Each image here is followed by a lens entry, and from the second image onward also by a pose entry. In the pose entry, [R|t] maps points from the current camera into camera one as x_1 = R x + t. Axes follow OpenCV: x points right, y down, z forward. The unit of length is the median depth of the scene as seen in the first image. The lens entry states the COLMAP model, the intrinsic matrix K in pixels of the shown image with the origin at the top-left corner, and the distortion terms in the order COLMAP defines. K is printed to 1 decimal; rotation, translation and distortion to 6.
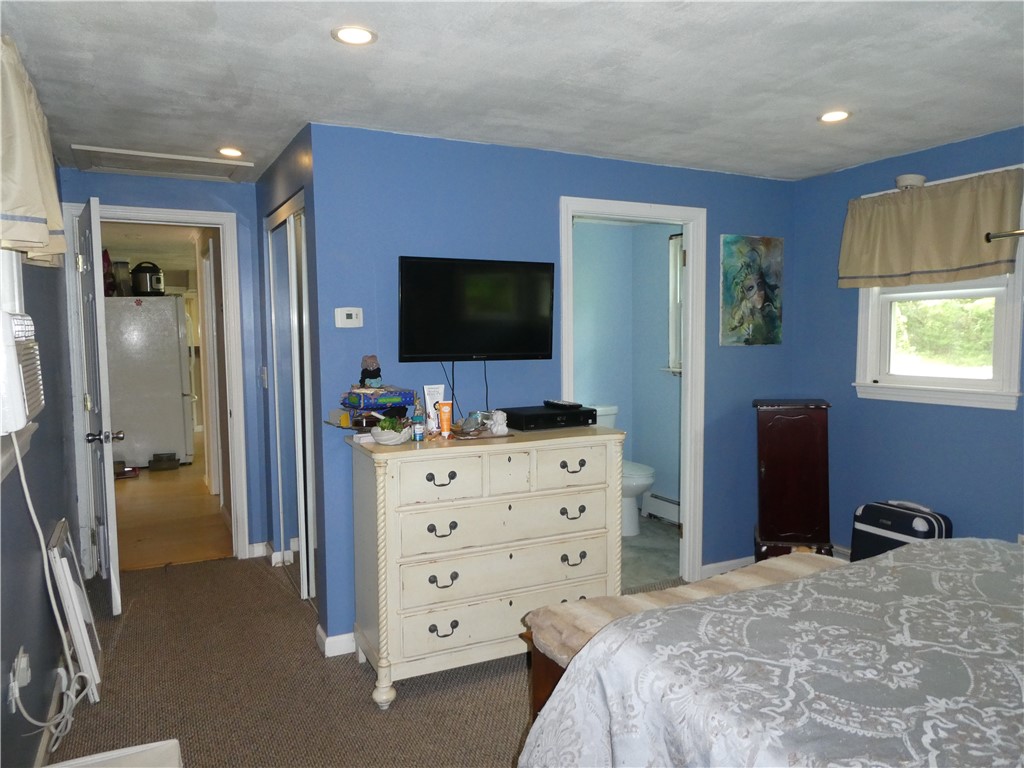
lens RADIAL K [[740.4, 0, 515.3], [0, 740.4, 383.0], [0, 0, 1]] dist [-0.003348, -0.012765]
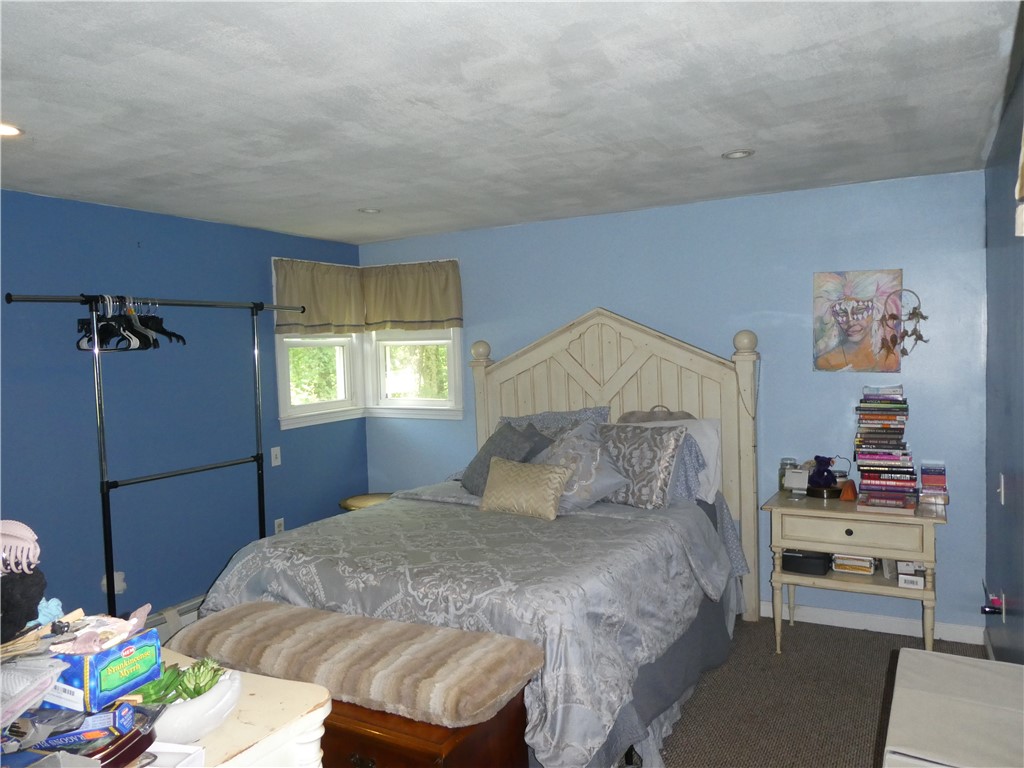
lens RADIAL K [[740.4, 0, 515.3], [0, 740.4, 383.0], [0, 0, 1]] dist [-0.003348, -0.012765]
pose [[-0.559063, -0.003605, 0.829118, -0.807880], [0.105644, 0.991530, 0.075545, -0.135890], [-0.822367, 0.129826, -0.553947, 1.523649]]
